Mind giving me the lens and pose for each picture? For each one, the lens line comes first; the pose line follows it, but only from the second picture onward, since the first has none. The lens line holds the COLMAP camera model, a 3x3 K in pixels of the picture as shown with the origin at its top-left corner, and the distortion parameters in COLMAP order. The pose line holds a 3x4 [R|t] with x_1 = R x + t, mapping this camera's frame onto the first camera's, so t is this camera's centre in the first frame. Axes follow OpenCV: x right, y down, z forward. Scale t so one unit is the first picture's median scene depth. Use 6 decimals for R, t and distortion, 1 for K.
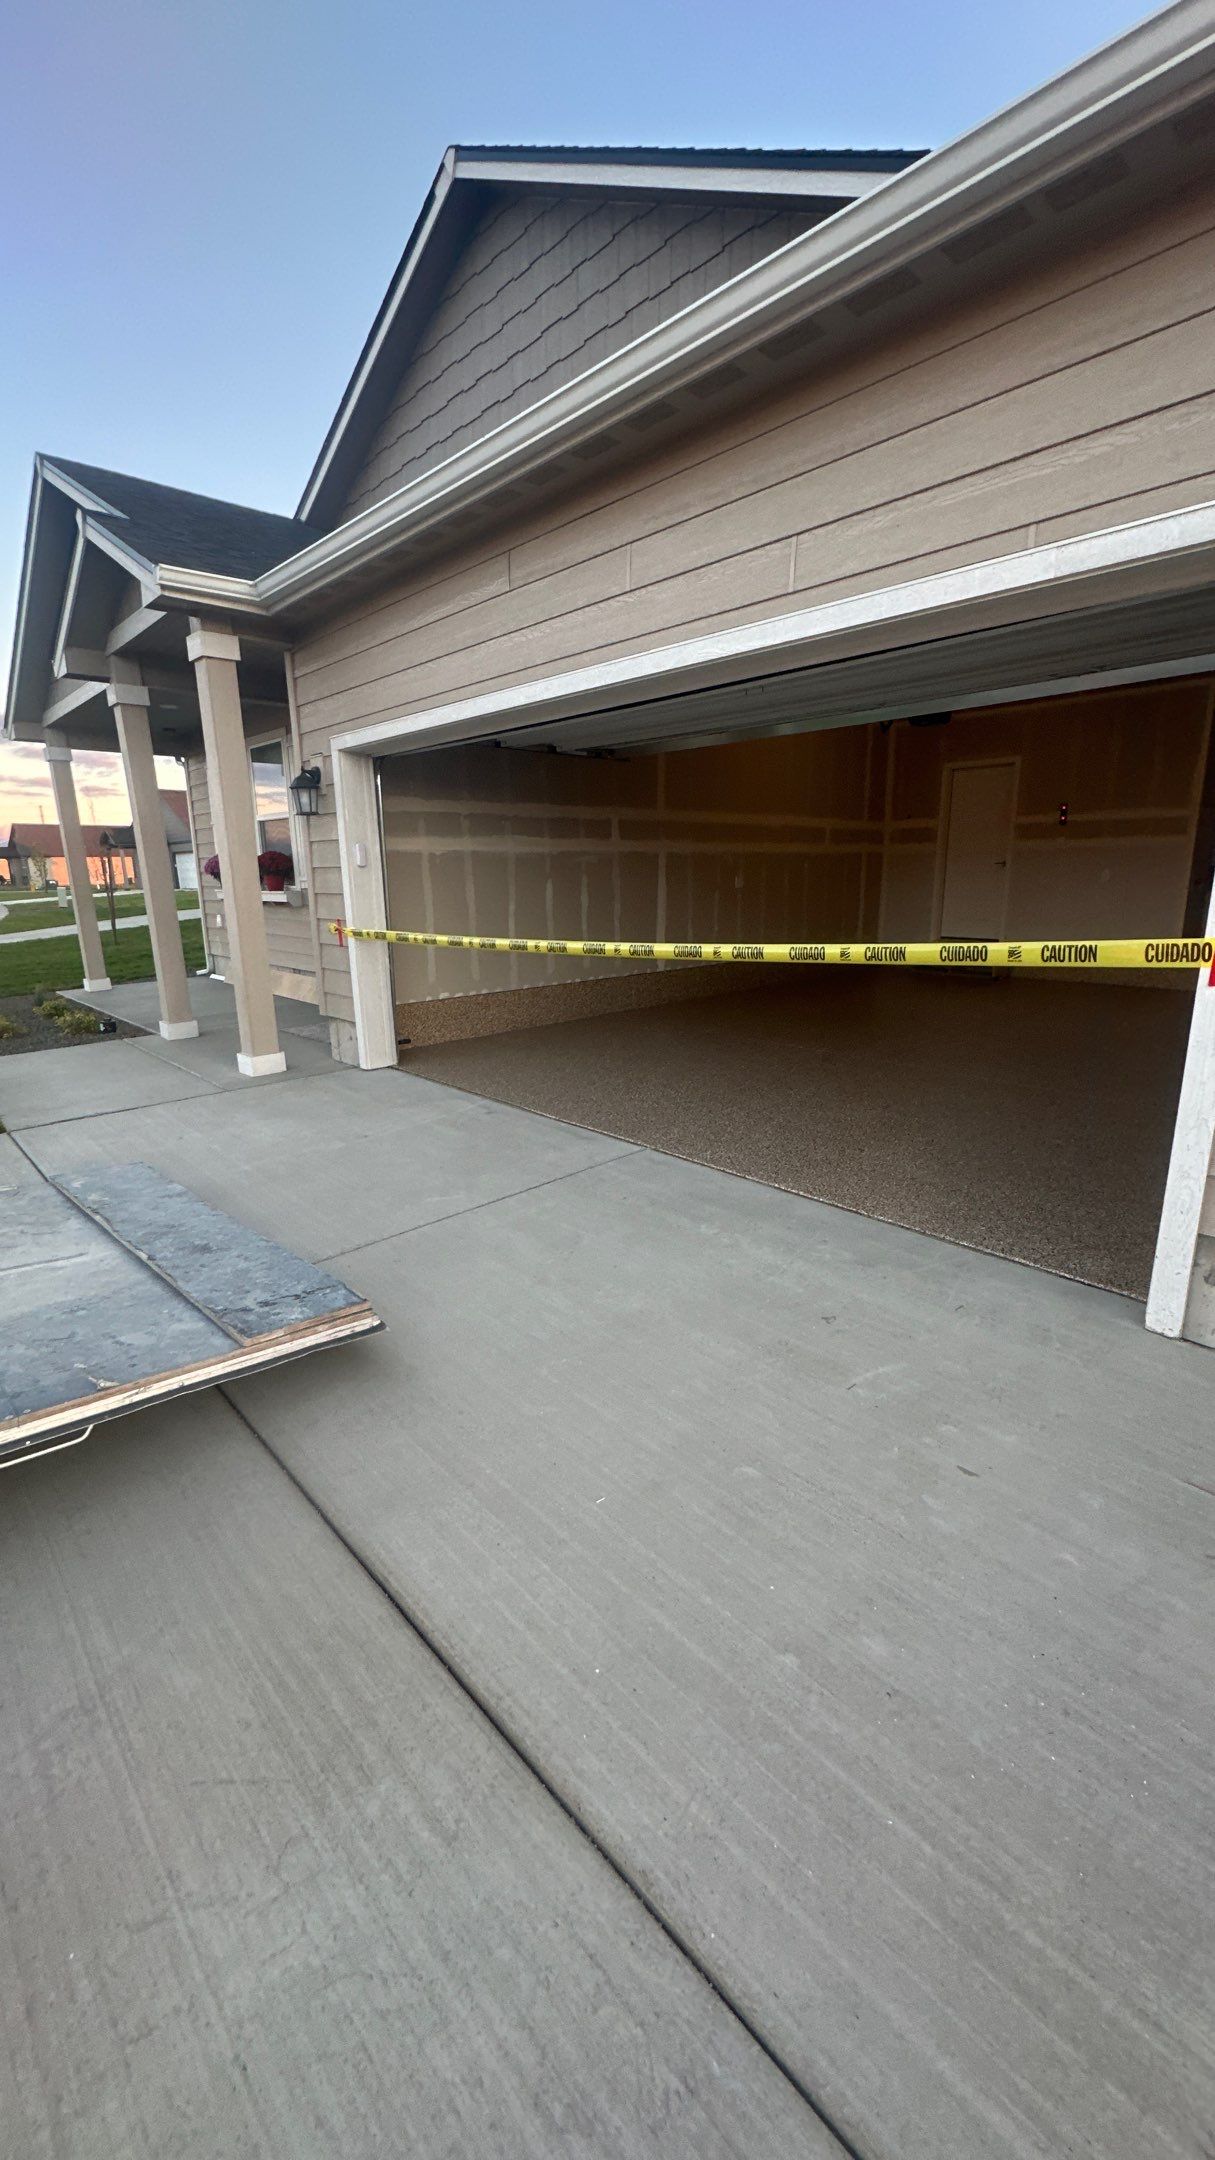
lens RADIAL K [[851.5, 0, 609.5], [0, 851.5, 1085.0], [0, 0, 1]] dist [-0.004966, 0.000627]
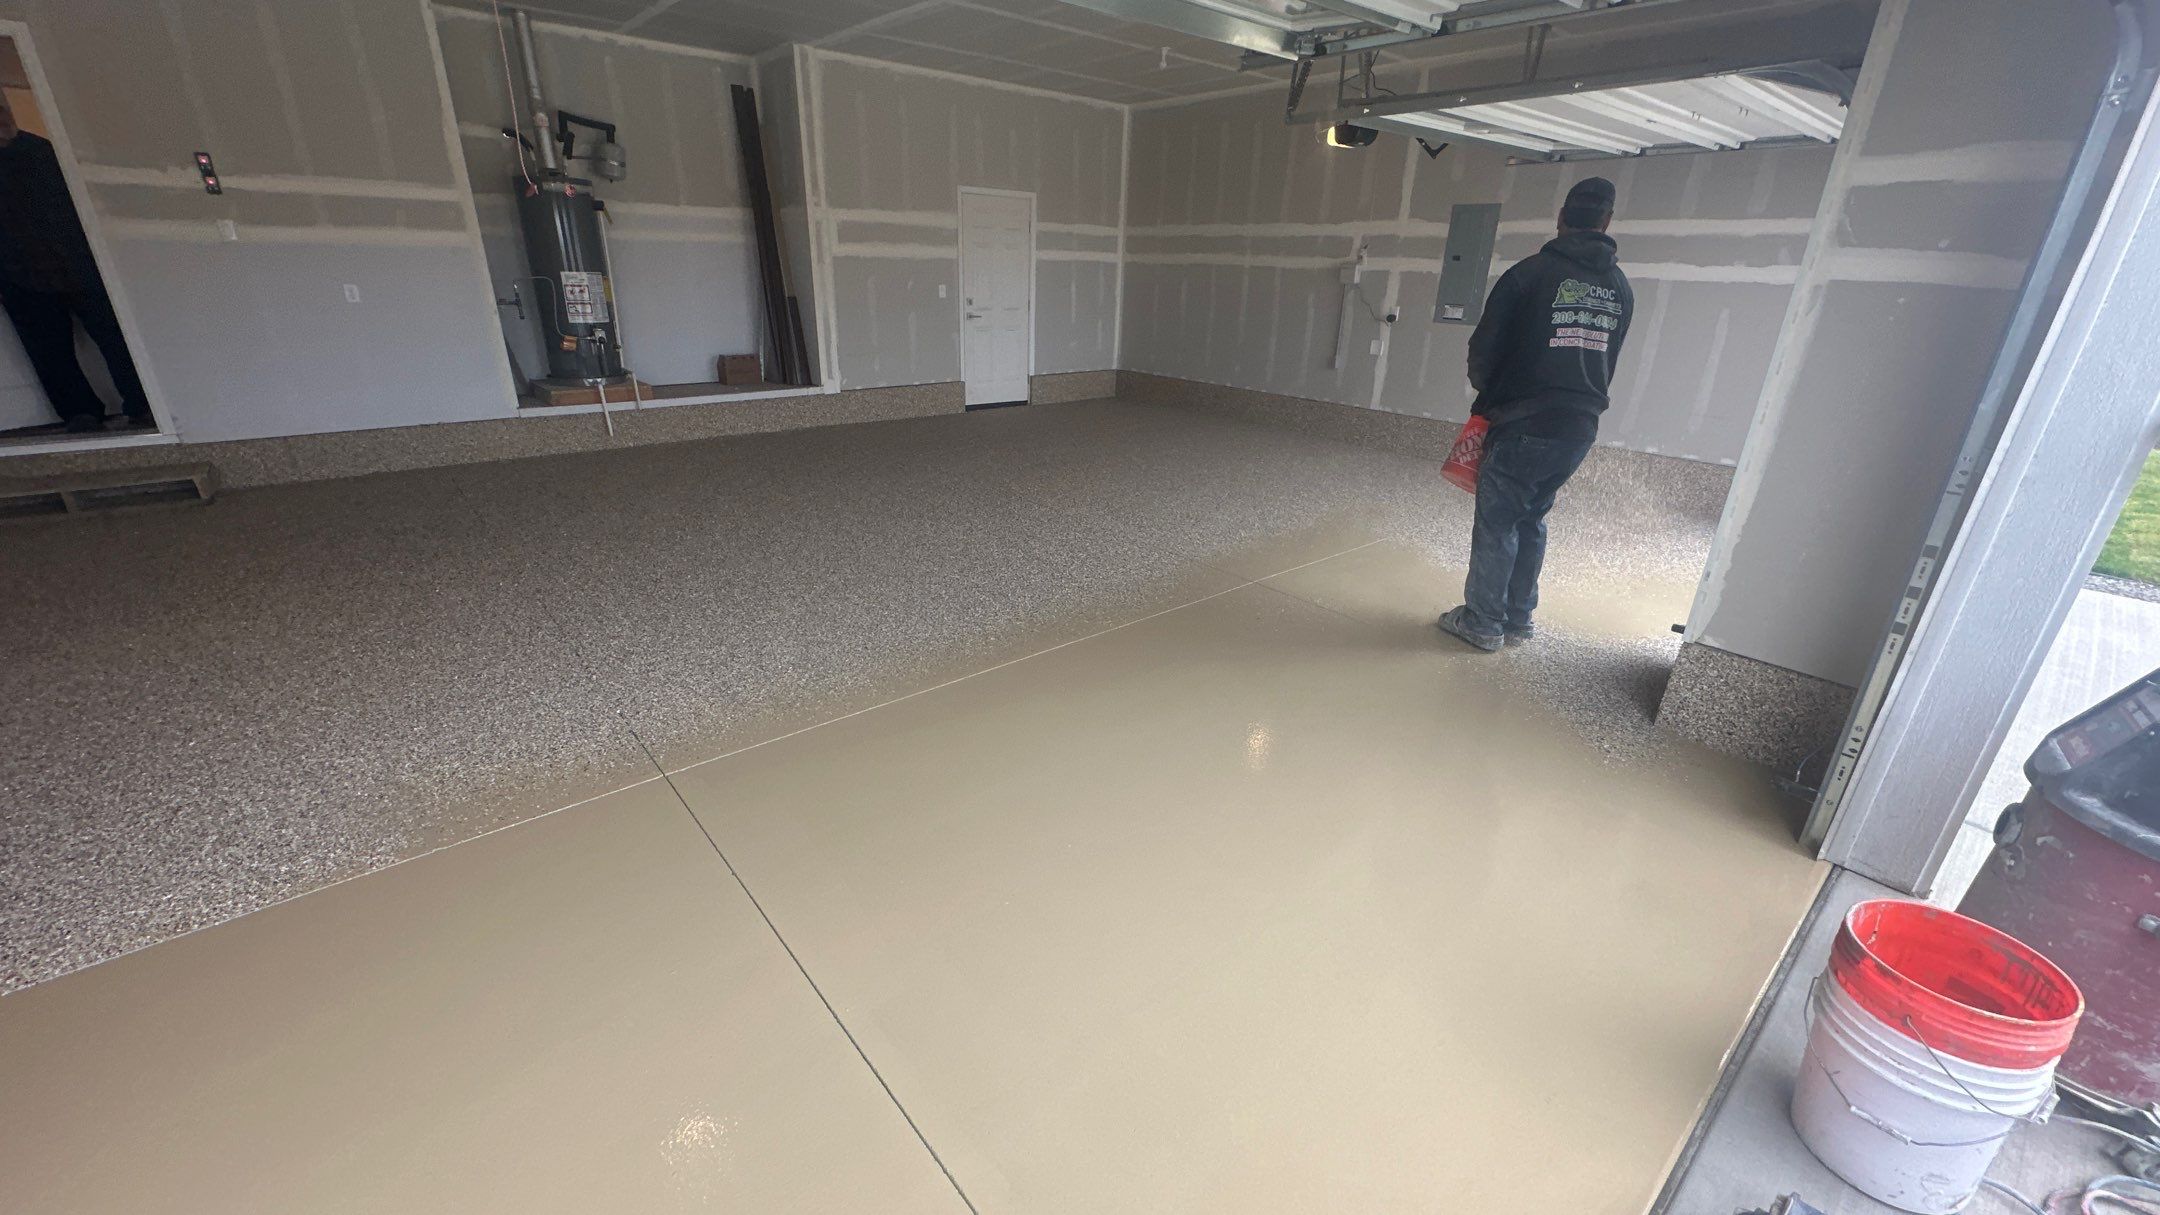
lens RADIAL K [[851.5, 0, 1082.3], [0, 851.5, 608.2], [0, 0, 1]] dist [-0.004966, 0.000627]
pose [[0.032738, -0.363808, 0.930898, -0.040126], [0.218494, 0.911474, 0.348533, -0.159572], [-0.975289, 0.191985, 0.109329, 0.539895]]
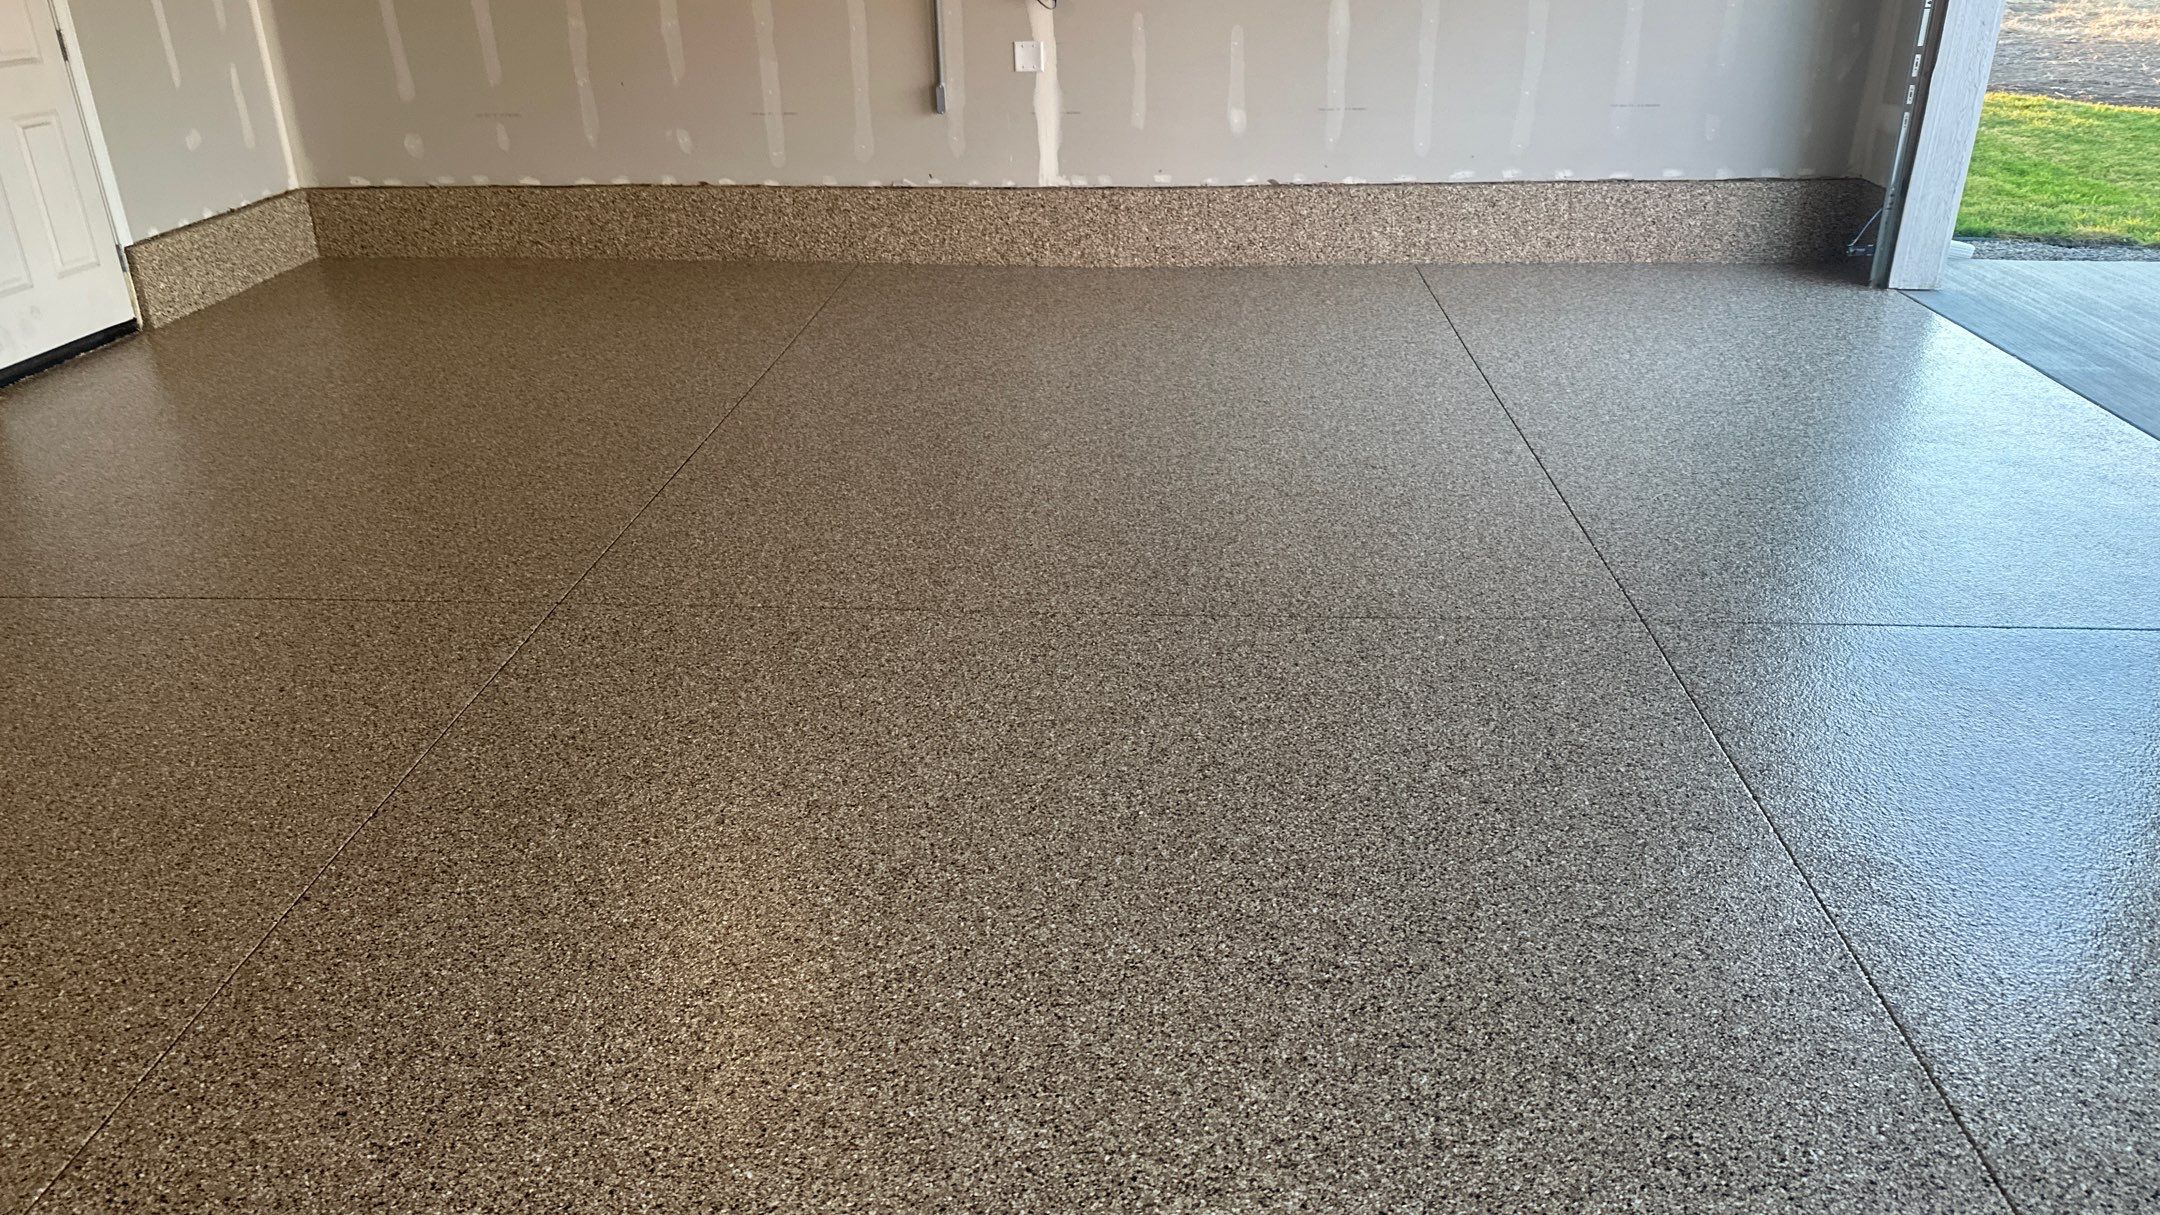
lens RADIAL K [[1486.3, 0, 1094.3], [0, 1486.3, 624.5], [0, 0, 1]] dist [0.080681, -0.115062]
pose [[-0.695831, -0.291444, 0.656414, 0.307843], [0.200926, 0.798474, 0.567510, -0.229471], [-0.689527, 0.526782, -0.497044, 0.805018]]
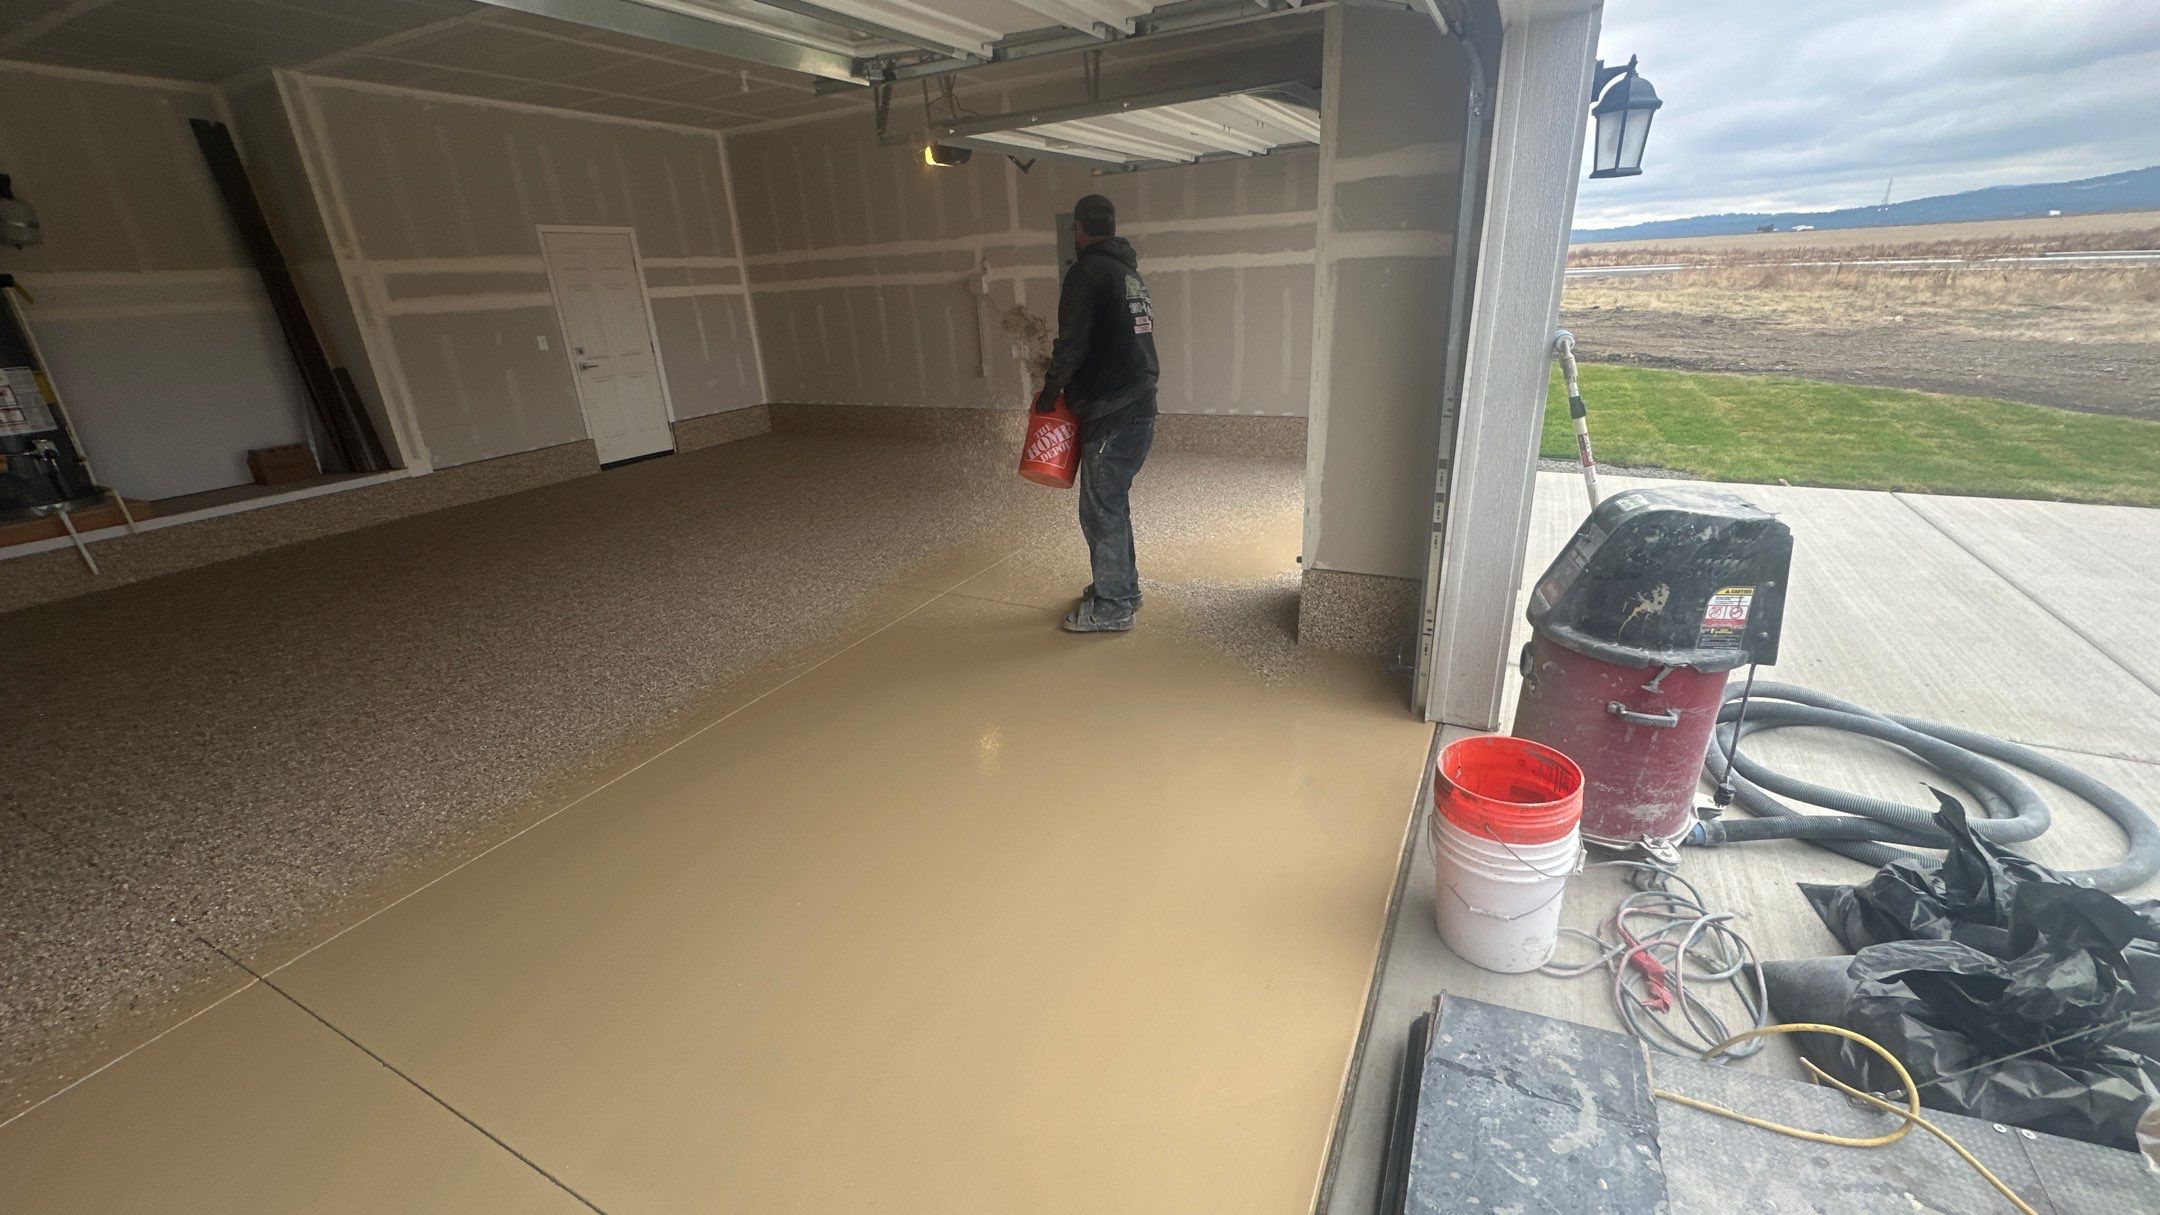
lens RADIAL K [[851.5, 0, 1081.6], [0, 851.5, 607.9], [0, 0, 1]] dist [-0.004966, 0.000627]
pose [[-0.345223, -0.313164, 0.884731, -0.045753], [0.283246, 0.863965, 0.416337, -0.157259], [-0.894758, 0.394326, -0.209558, 0.528766]]
